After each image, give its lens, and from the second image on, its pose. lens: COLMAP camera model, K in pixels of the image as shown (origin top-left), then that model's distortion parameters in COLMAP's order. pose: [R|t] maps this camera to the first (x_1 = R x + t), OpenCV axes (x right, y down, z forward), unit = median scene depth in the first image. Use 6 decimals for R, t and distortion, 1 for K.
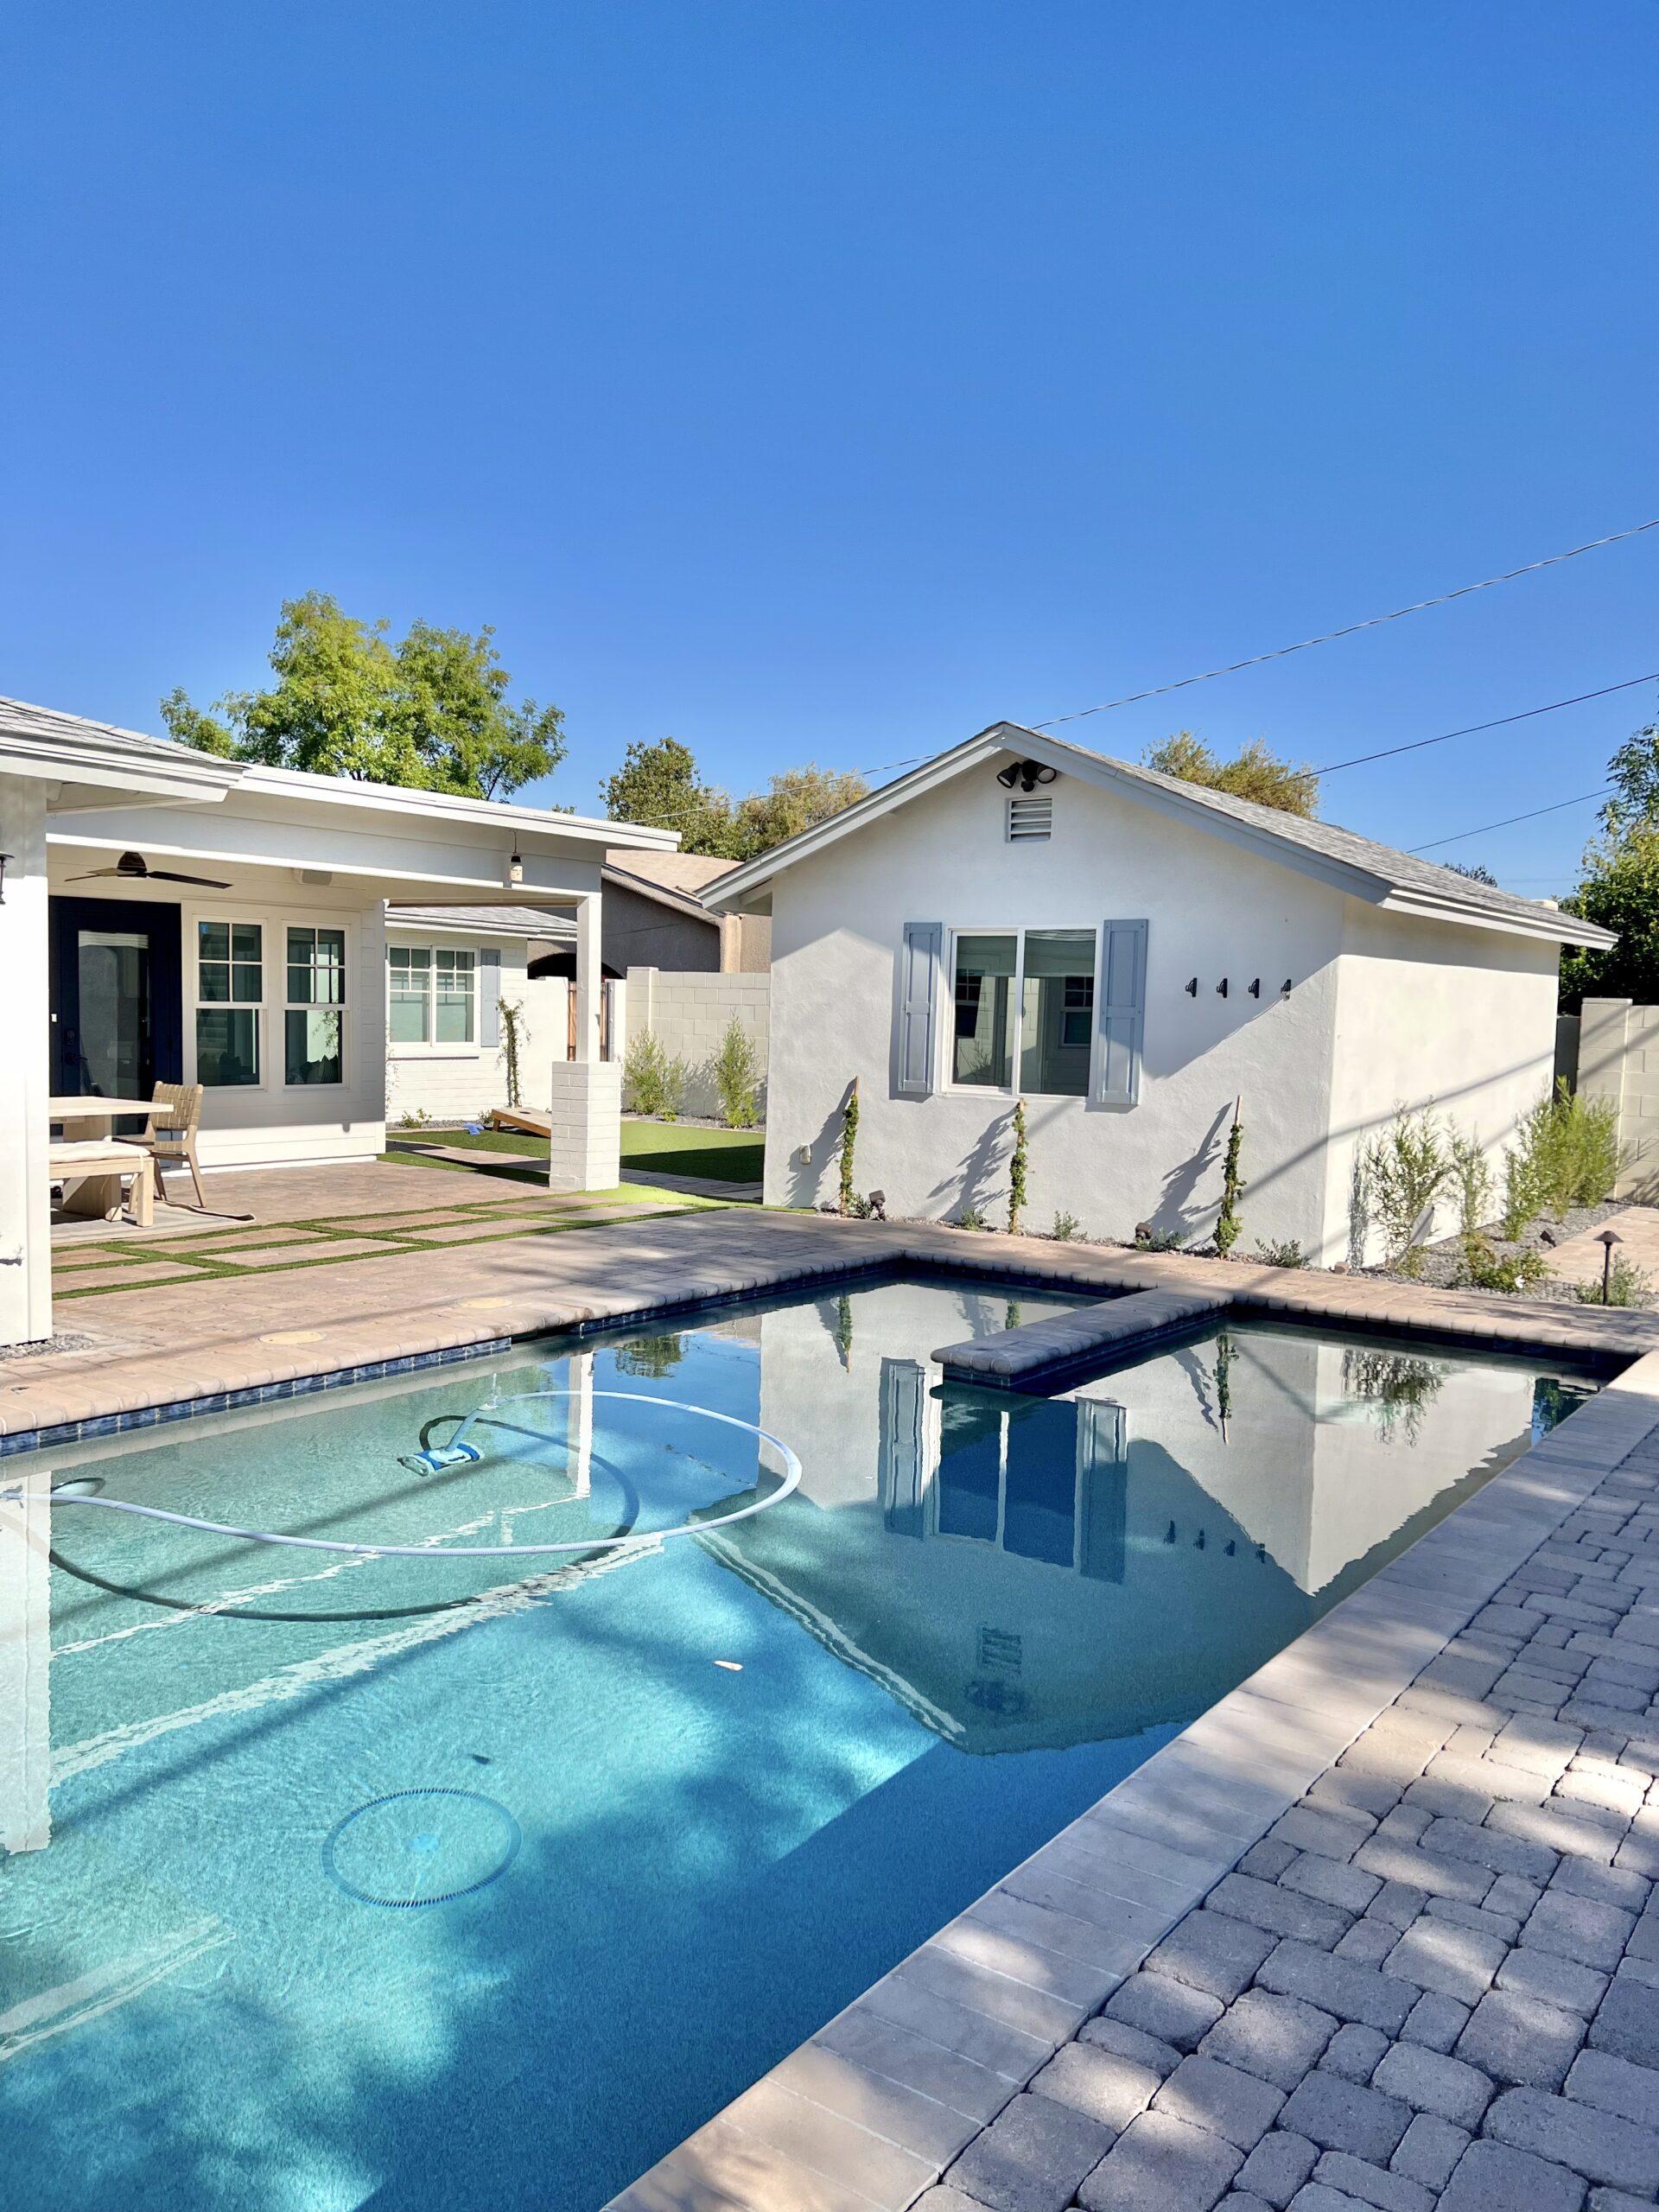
lens RADIAL K [[1592.5, 0, 829.5], [0, 1592.5, 1106.0], [0, 0, 1]] dist [0.041064, -0.069407]
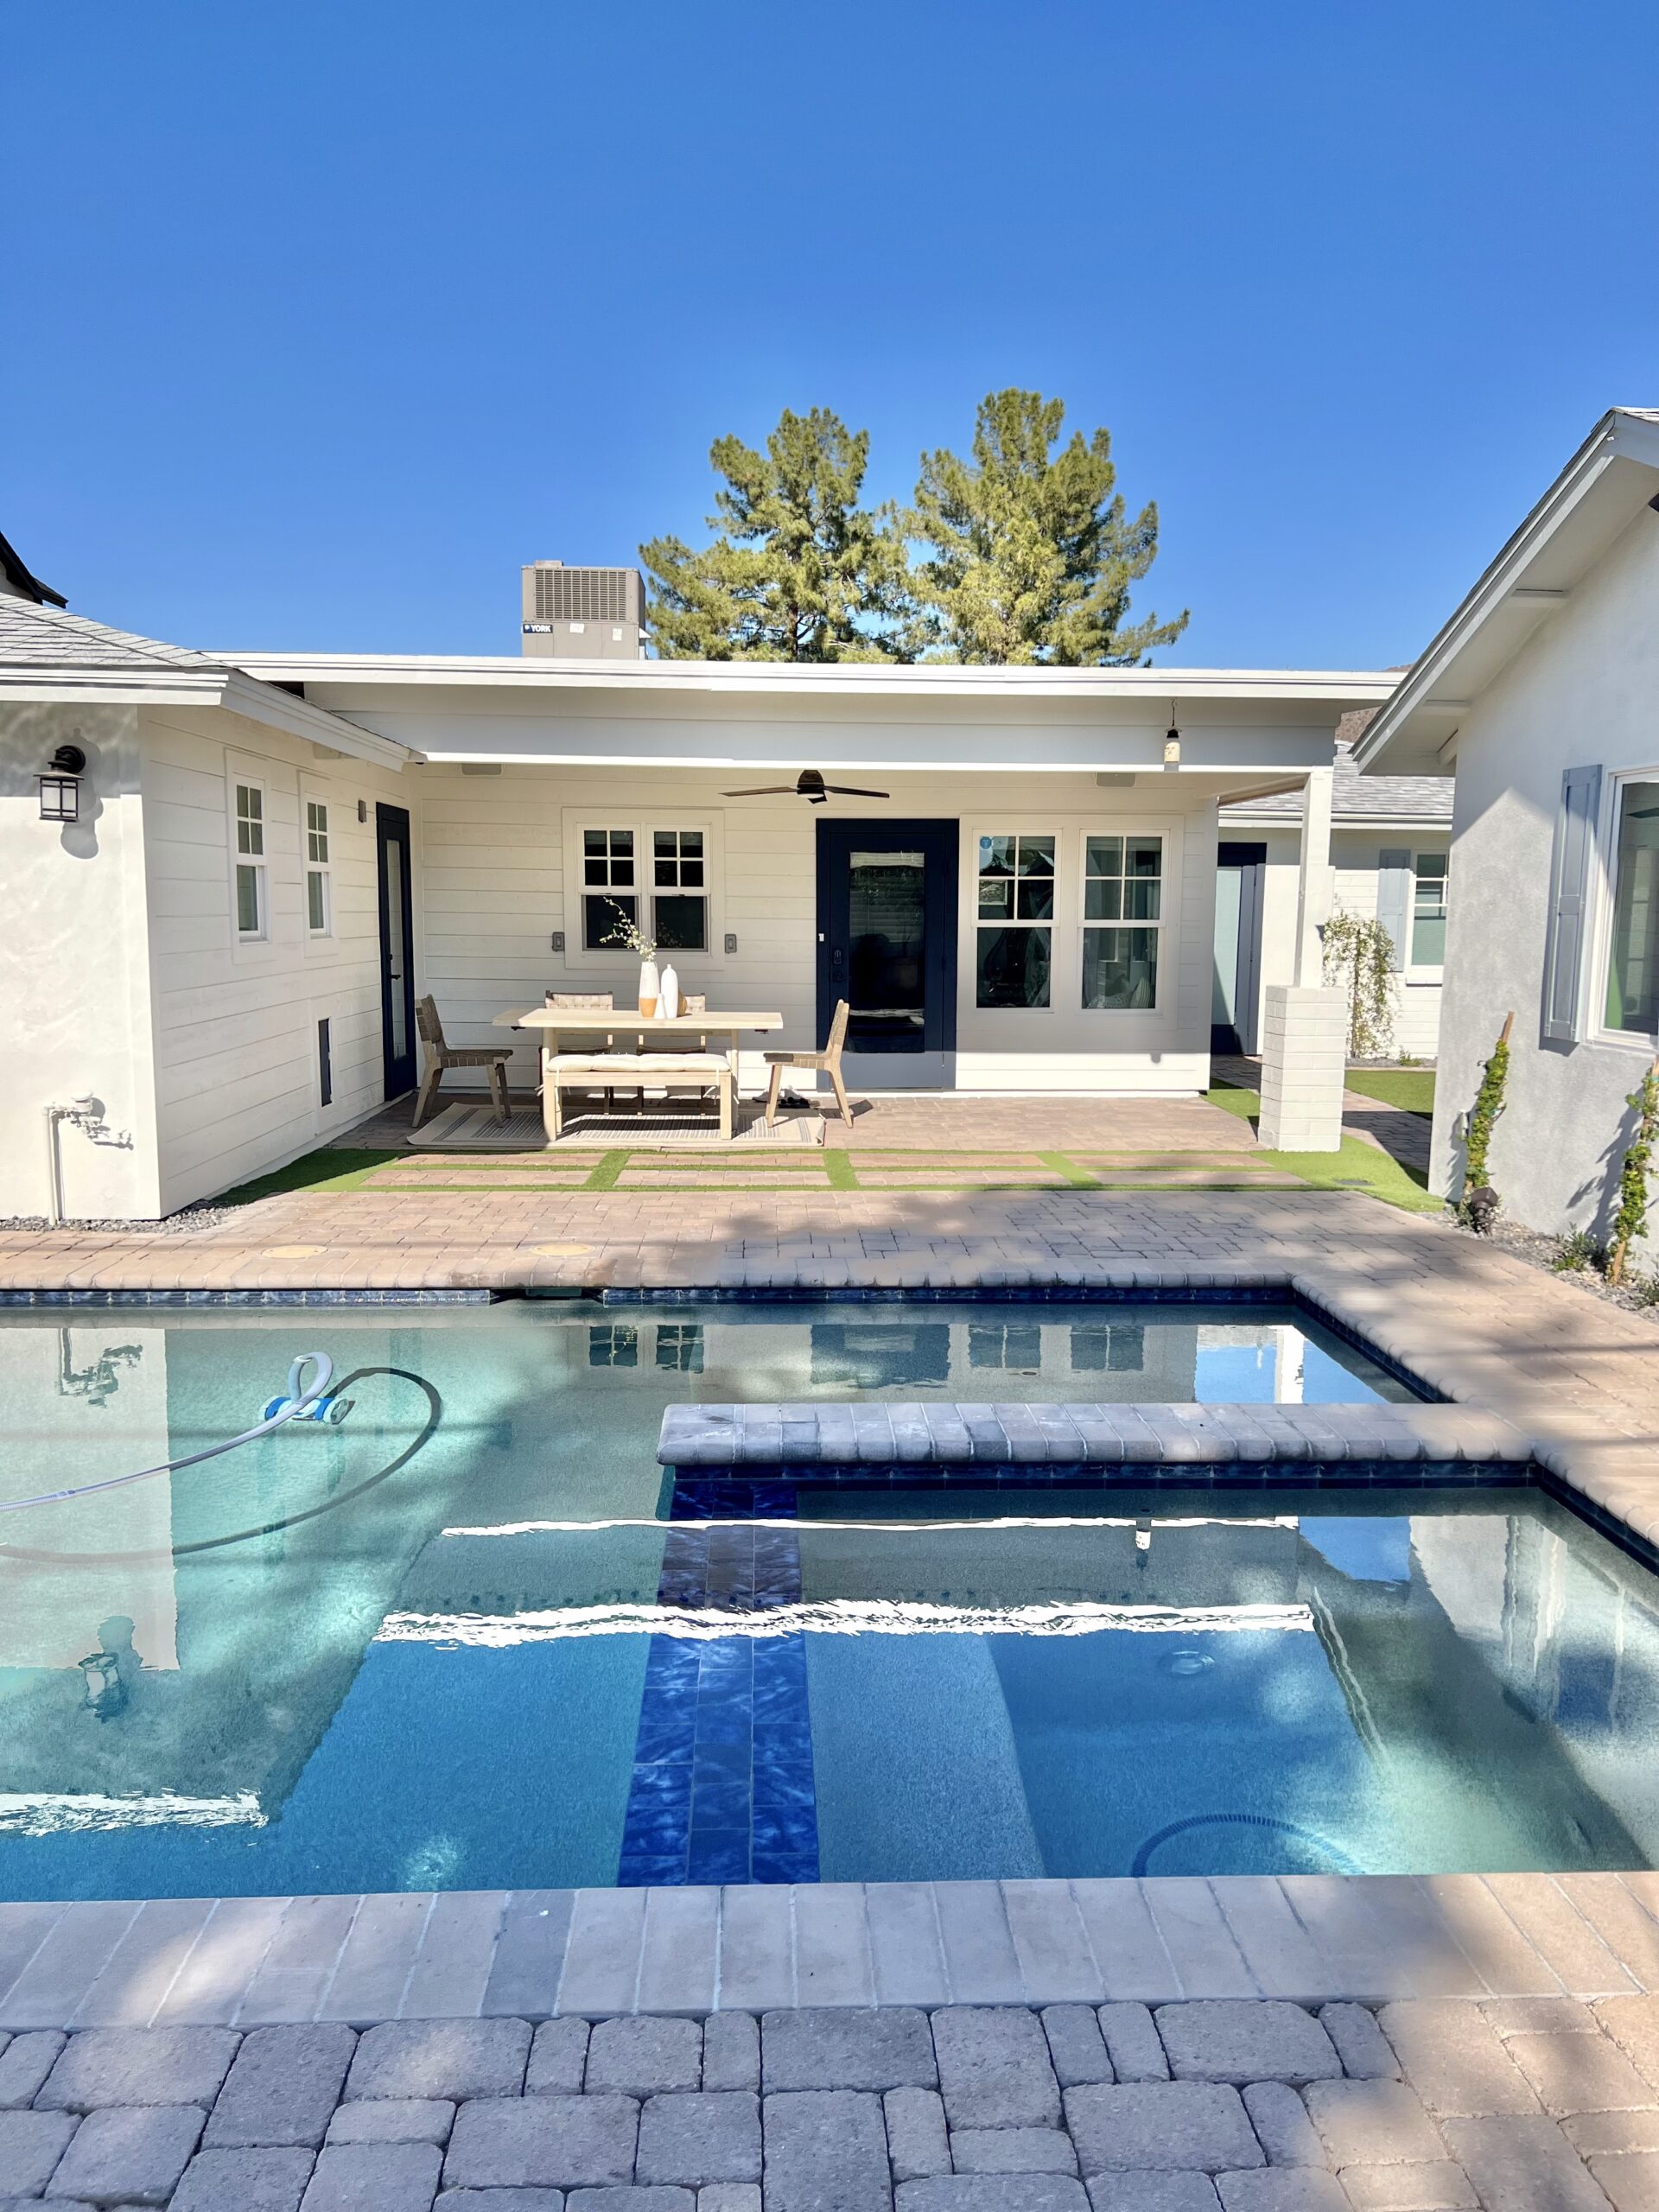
lens RADIAL K [[1592.5, 0, 829.5], [0, 1592.5, 1106.0], [0, 0, 1]] dist [0.041064, -0.069407]
pose [[0.633330, 0.073241, -0.770408, 0.477143], [-0.041177, 0.997290, 0.060960, -0.011839], [0.772785, -0.006885, 0.634630, 0.497675]]
